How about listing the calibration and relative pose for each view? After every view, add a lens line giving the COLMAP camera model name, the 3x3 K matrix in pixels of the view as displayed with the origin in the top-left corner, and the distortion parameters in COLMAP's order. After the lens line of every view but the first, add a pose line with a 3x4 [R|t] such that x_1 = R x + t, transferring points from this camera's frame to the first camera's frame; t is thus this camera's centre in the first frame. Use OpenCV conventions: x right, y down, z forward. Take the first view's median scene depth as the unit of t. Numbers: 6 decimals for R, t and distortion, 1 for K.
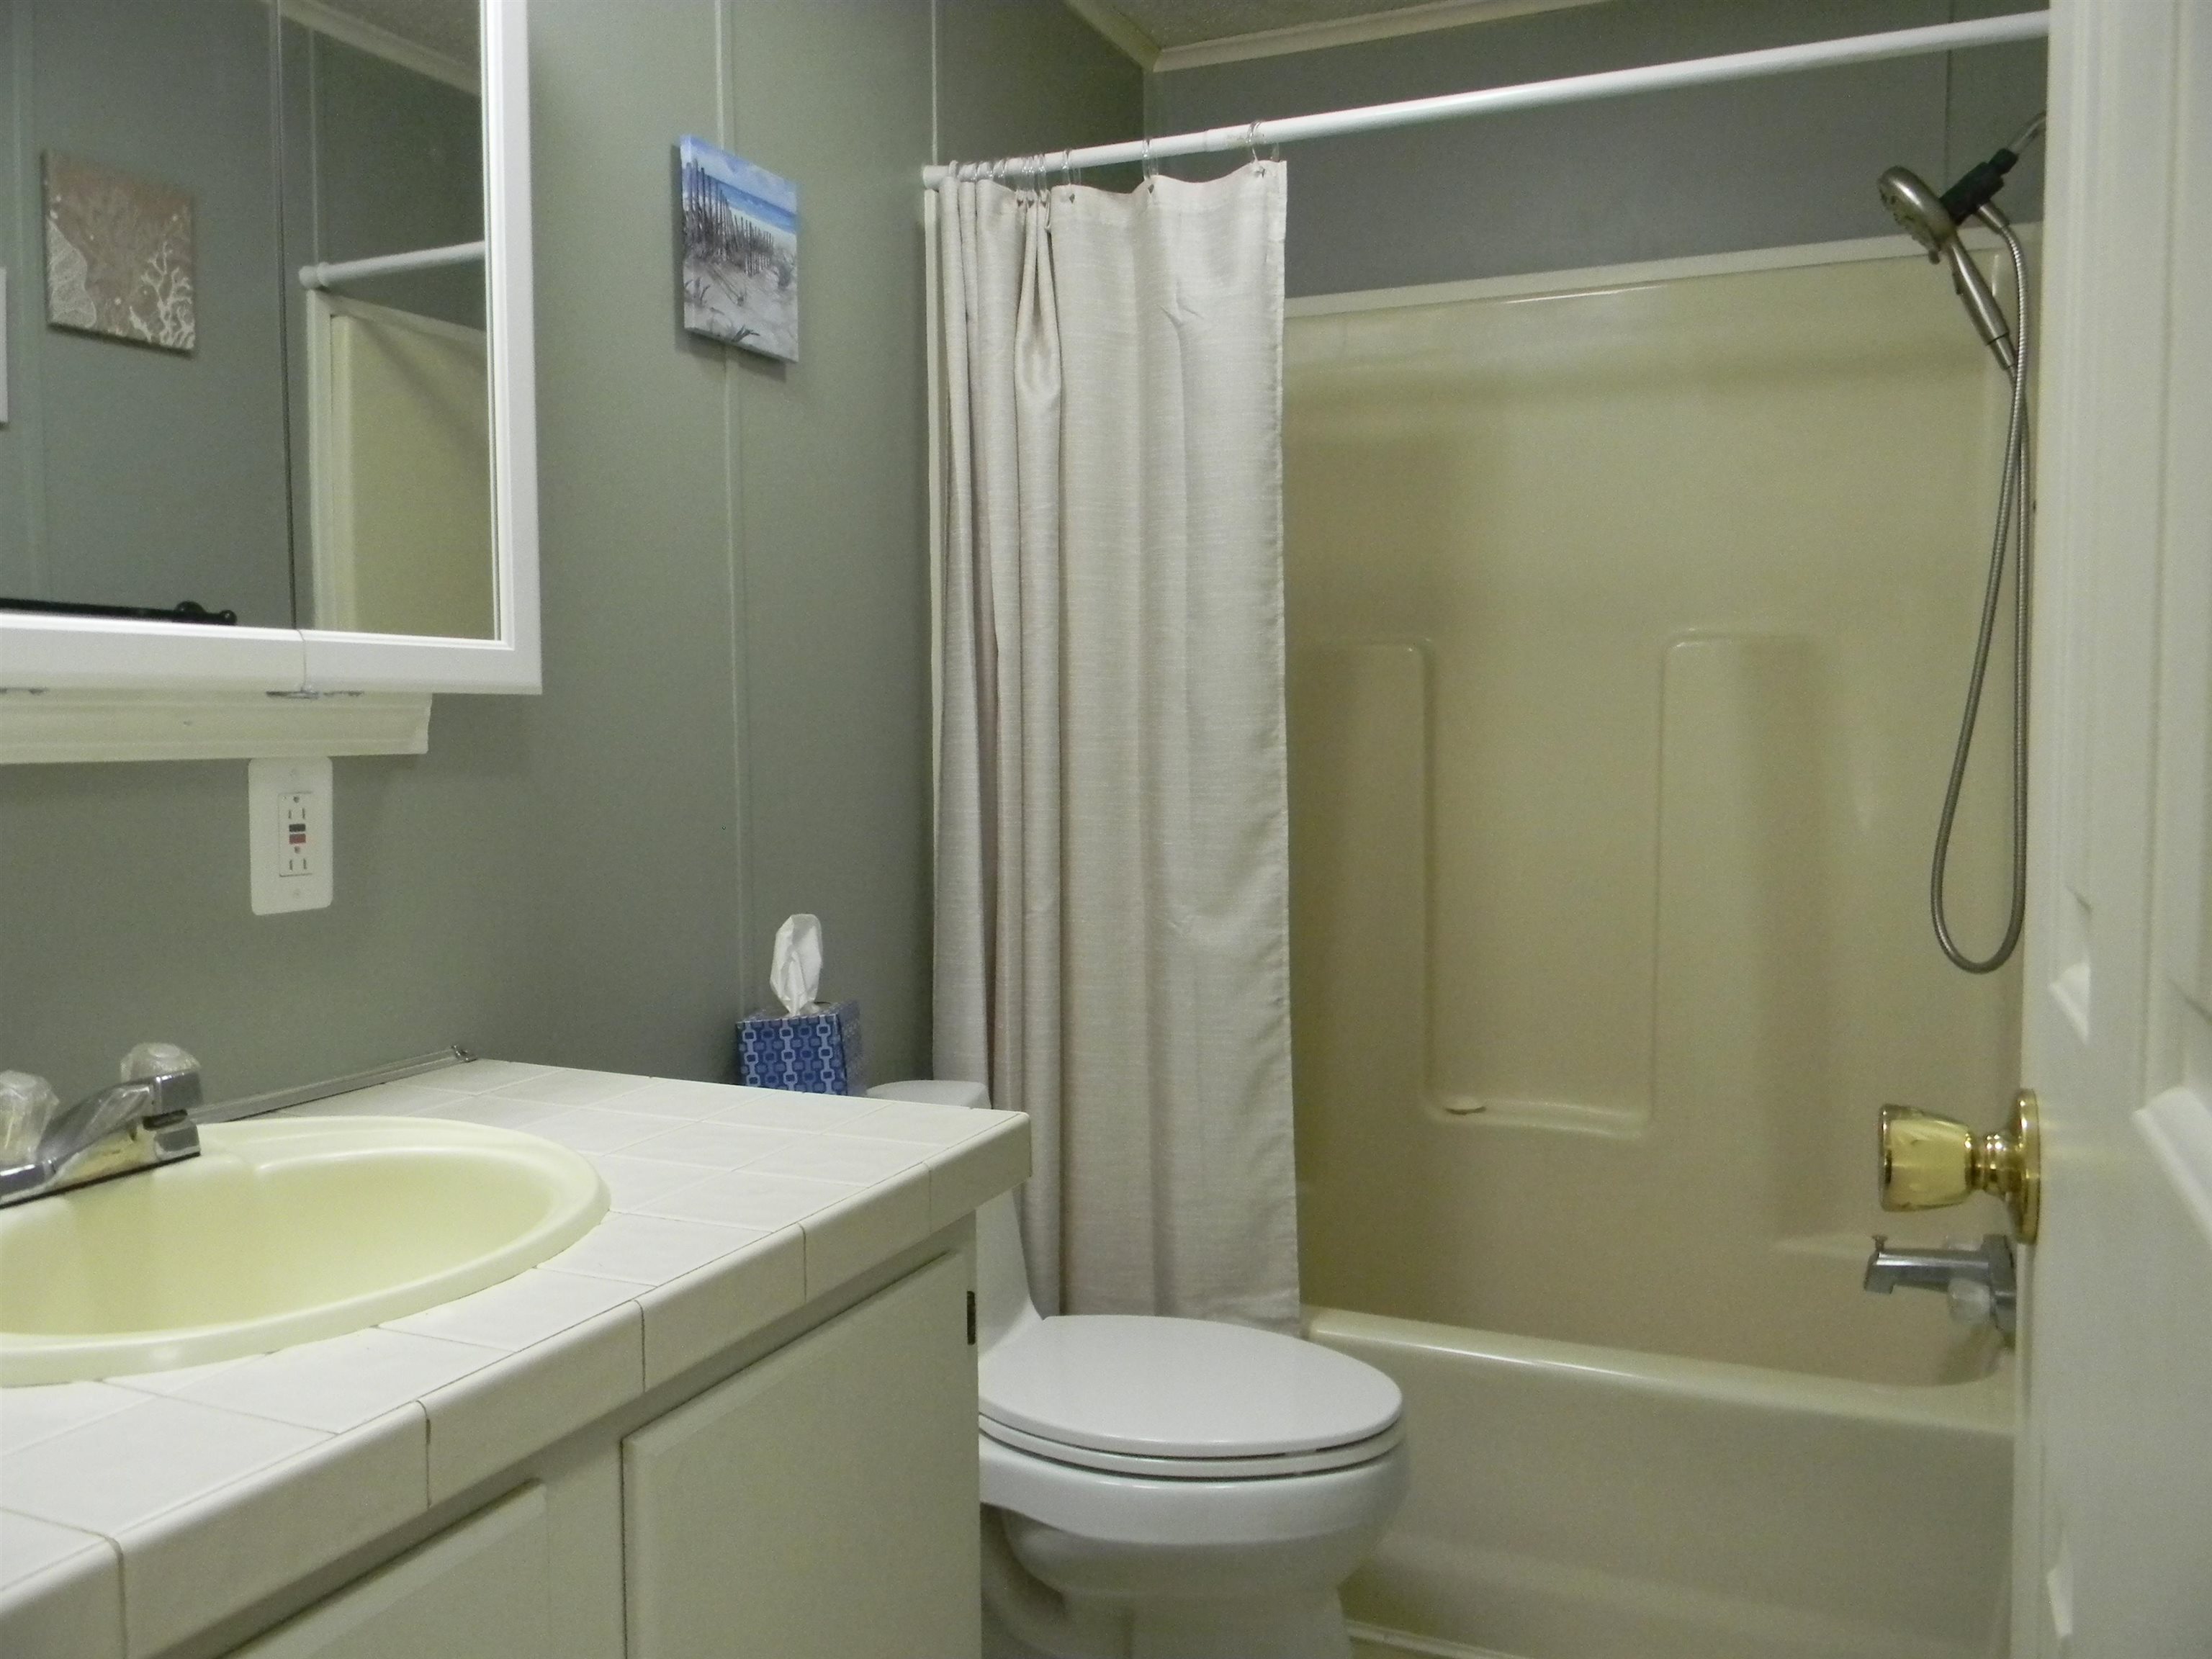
lens RADIAL K [[1790.7, 0, 1101.7], [0, 1790.7, 827.4], [0, 0, 1]] dist [0.010718, -0.008709]
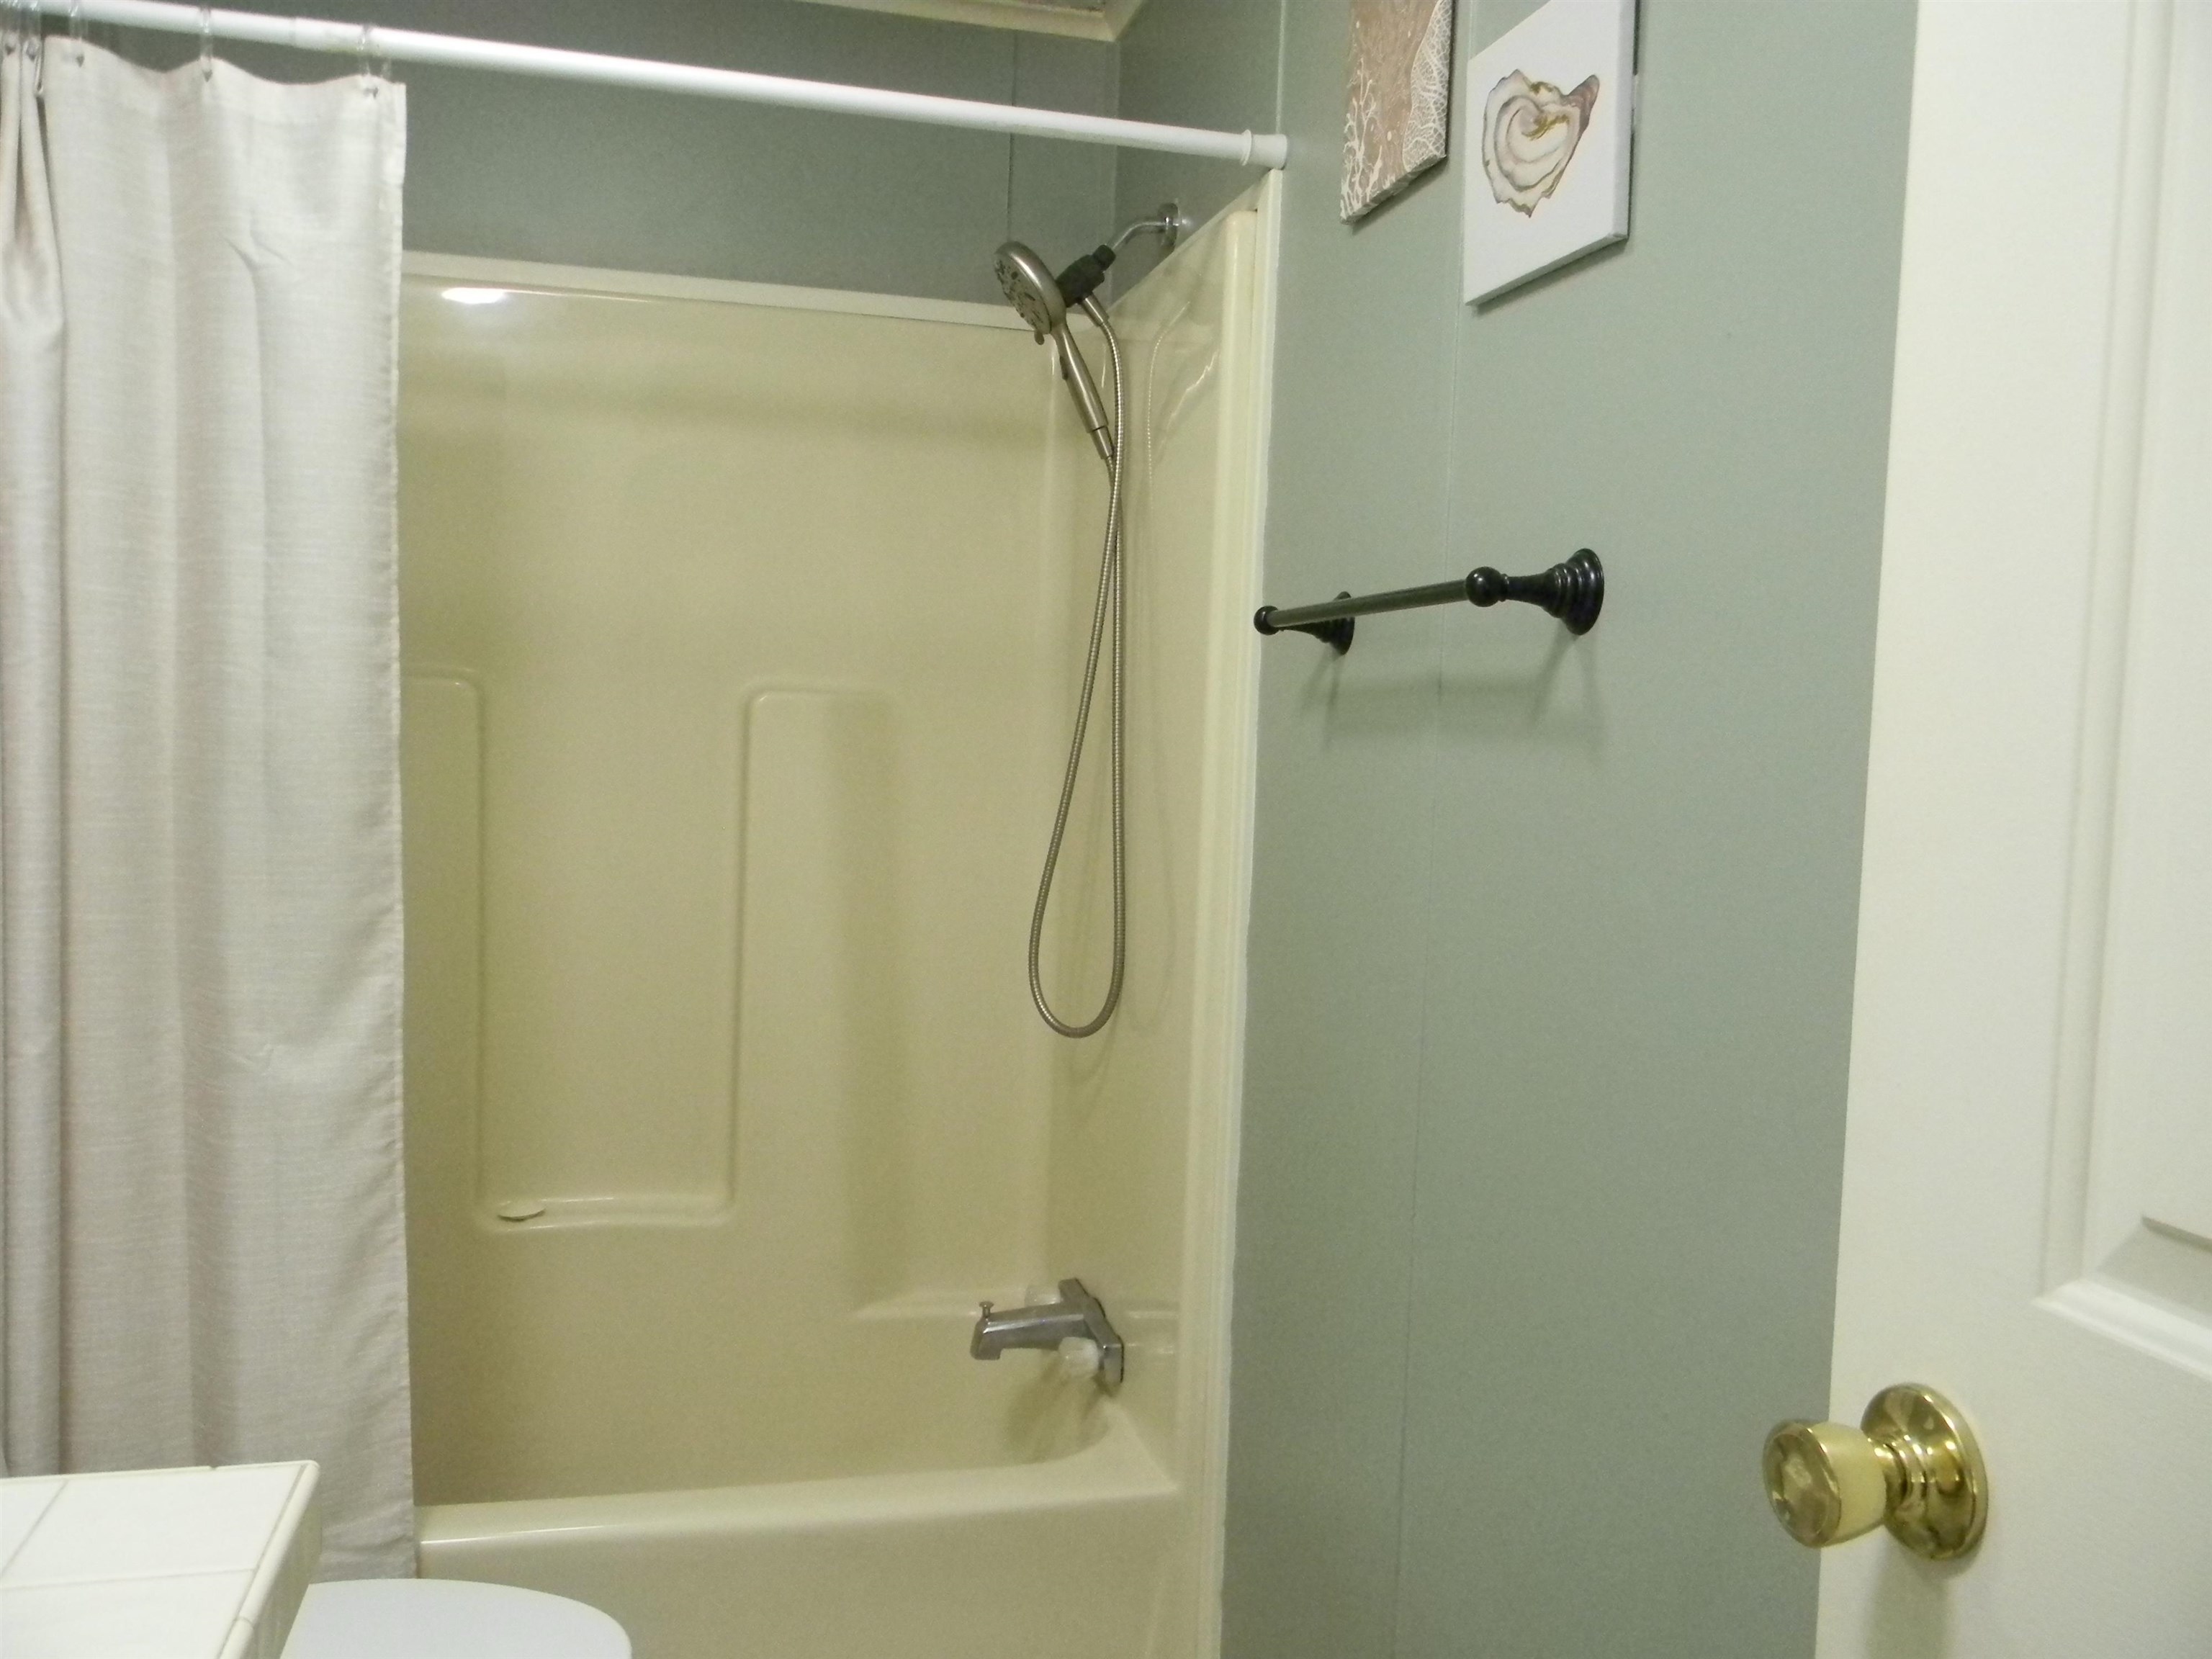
lens RADIAL K [[1790.7, 0, 1106.0], [0, 1790.7, 831.9], [0, 0, 1]] dist [0.010718, -0.008709]
pose [[0.792025, -0.005080, 0.610468, -0.133411], [-0.002422, 0.999931, 0.011463, -0.051292], [-0.610484, -0.010558, 0.791958, 0.177553]]
